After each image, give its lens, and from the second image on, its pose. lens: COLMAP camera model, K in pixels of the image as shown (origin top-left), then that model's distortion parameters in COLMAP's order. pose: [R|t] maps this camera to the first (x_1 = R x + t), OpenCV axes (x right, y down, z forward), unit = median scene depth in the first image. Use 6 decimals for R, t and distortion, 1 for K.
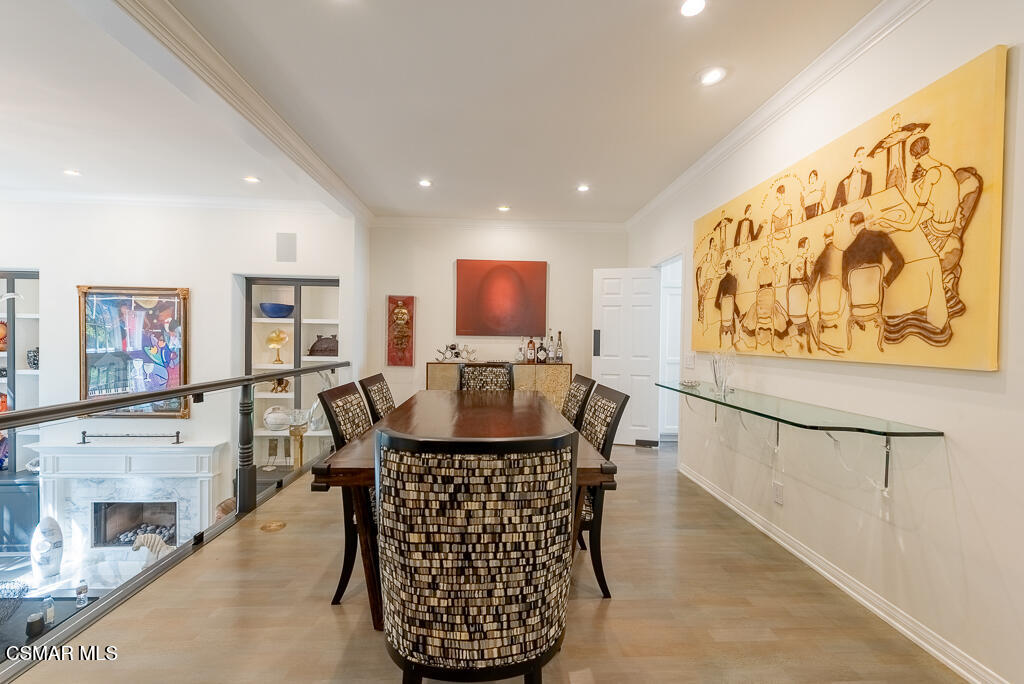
lens RADIAL K [[399.0, 0, 519.6], [0, 399.0, 345.1], [0, 0, 1]] dist [0.007360, -0.003385]
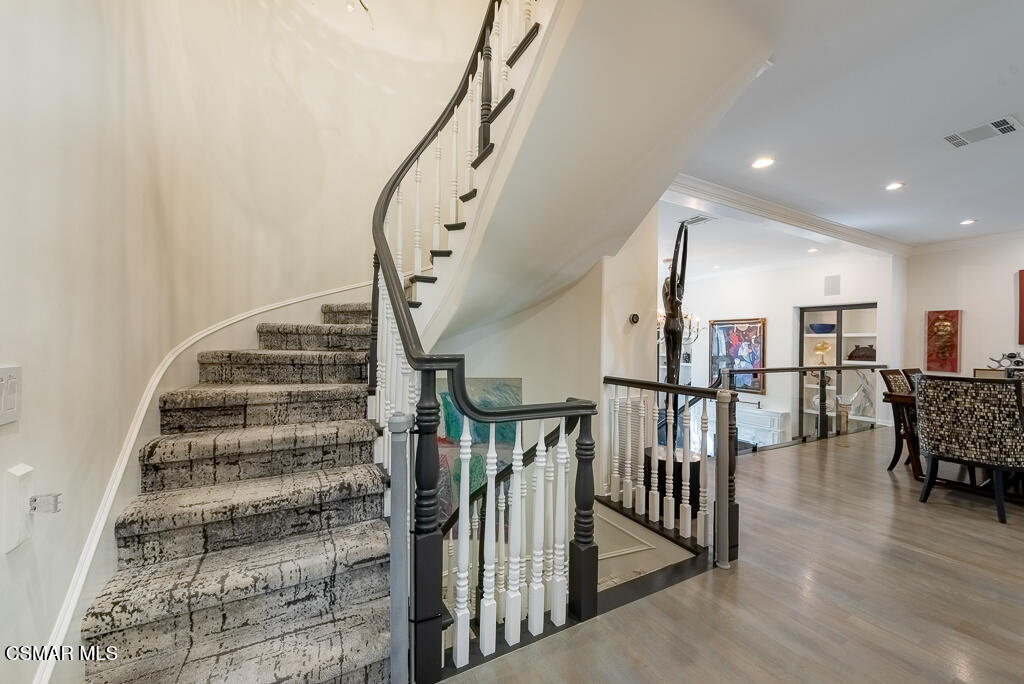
lens RADIAL K [[399.0, 0, 507.6], [0, 399.0, 343.1], [0, 0, 1]] dist [0.007360, -0.003385]
pose [[0.421696, -0.011097, -0.906669, 0.413406], [-0.020585, 0.999550, -0.021808, 0.040029], [0.906503, 0.027860, 0.421278, -1.169563]]
